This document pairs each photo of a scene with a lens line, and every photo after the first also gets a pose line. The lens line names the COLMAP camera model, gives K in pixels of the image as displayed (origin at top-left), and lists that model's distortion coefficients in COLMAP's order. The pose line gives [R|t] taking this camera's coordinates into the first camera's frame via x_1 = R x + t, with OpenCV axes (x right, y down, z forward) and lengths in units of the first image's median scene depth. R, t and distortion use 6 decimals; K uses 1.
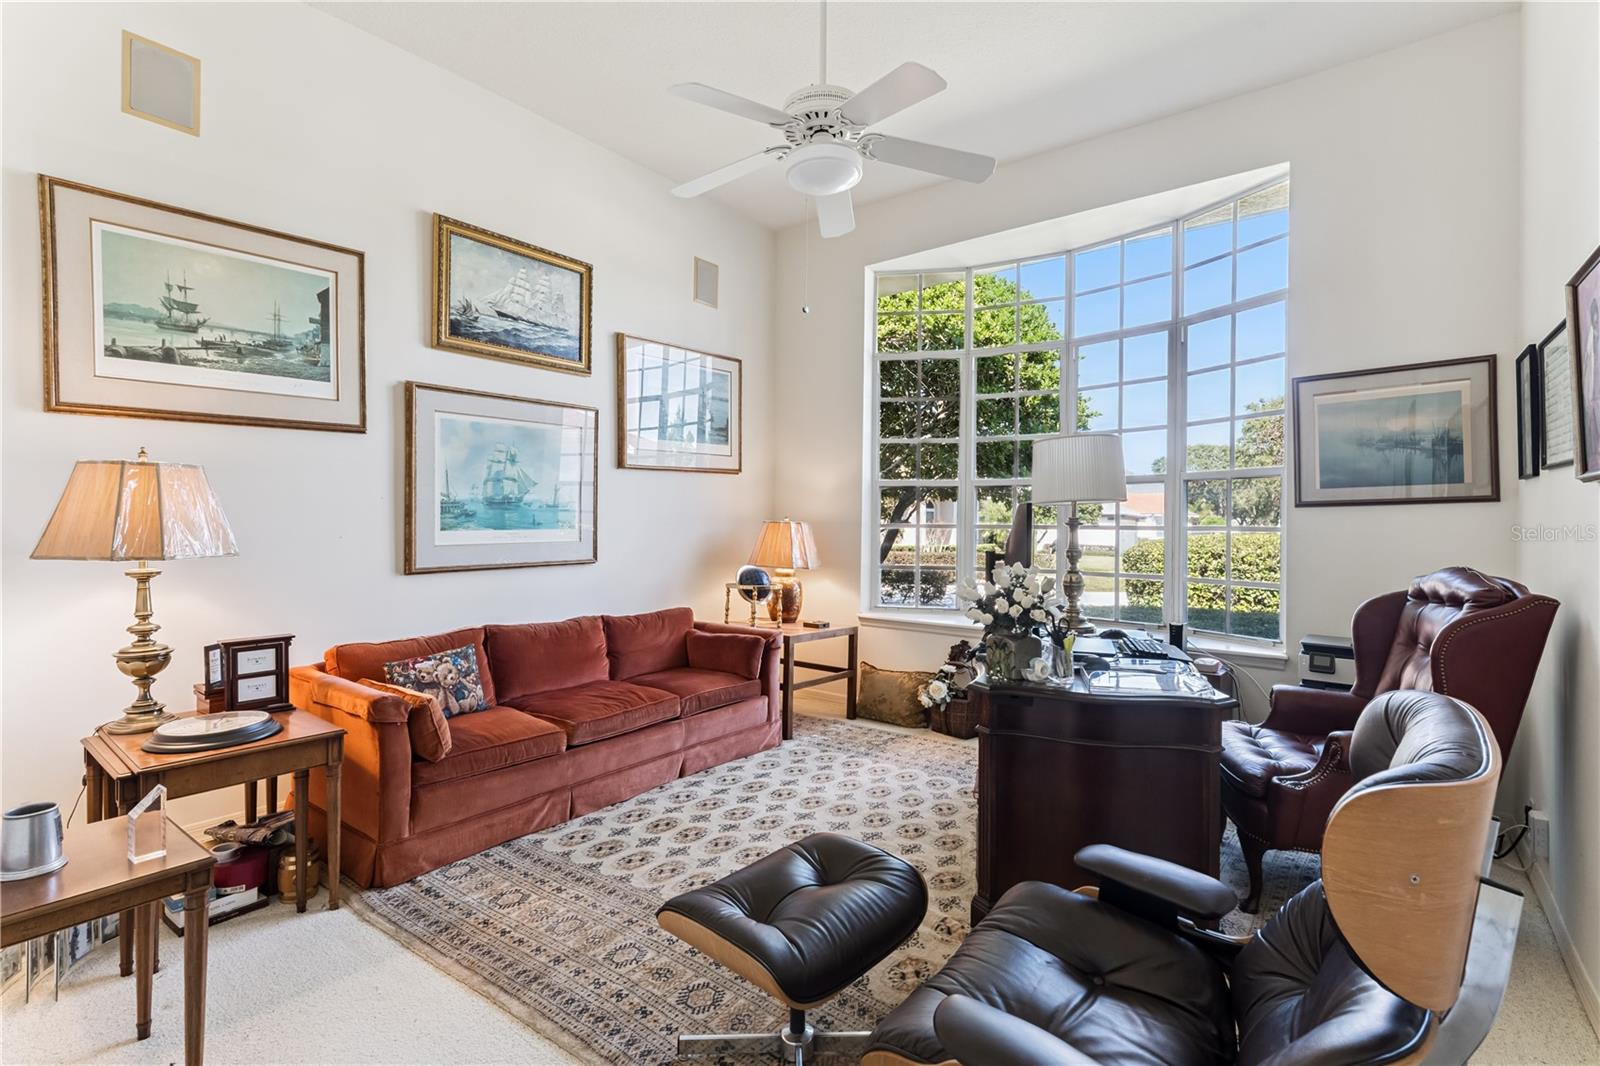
lens RADIAL K [[799.0, 0, 800.0], [0, 799.0, 533.0], [0, 0, 1]] dist [0.000418, -0.000001]
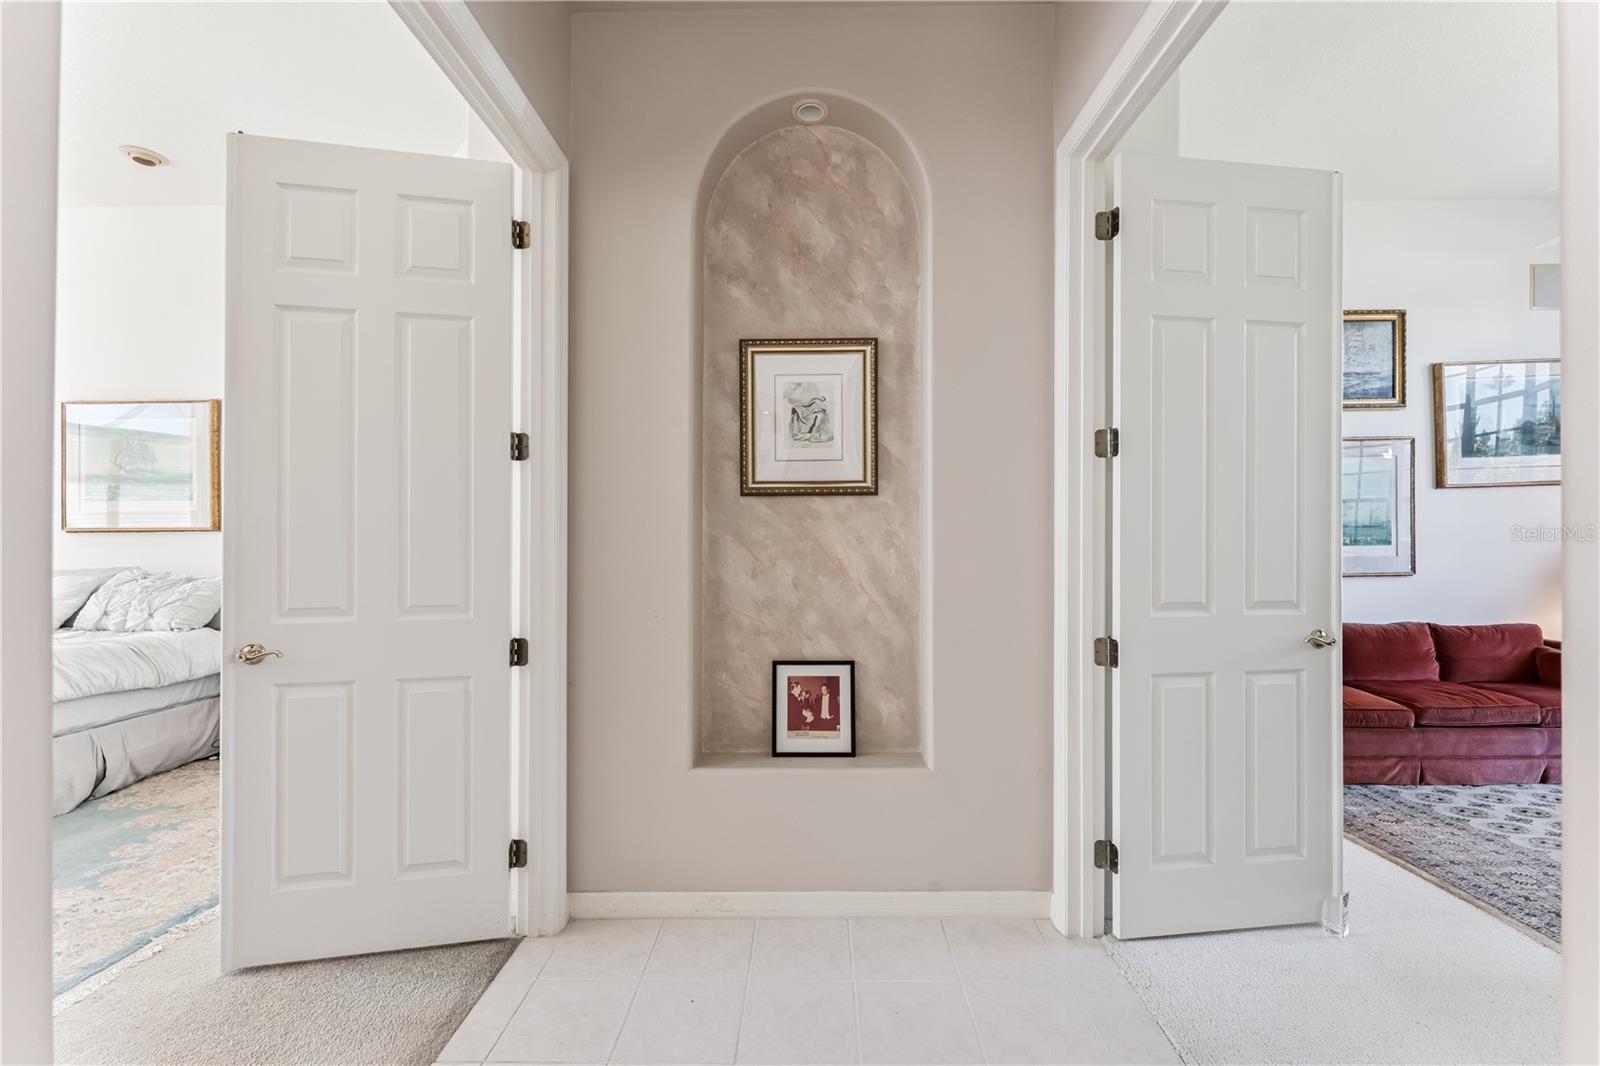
lens RADIAL K [[677.8, 0, 800.0], [0, 677.8, 533.0], [0, 0, 1]] dist [-0.000969, -0.000050]
pose [[0.602184, -0.016482, -0.798188, -0.024020], [-0.001257, 0.999766, -0.021594, -0.000597], [0.798357, 0.014007, 0.602022, -0.334226]]
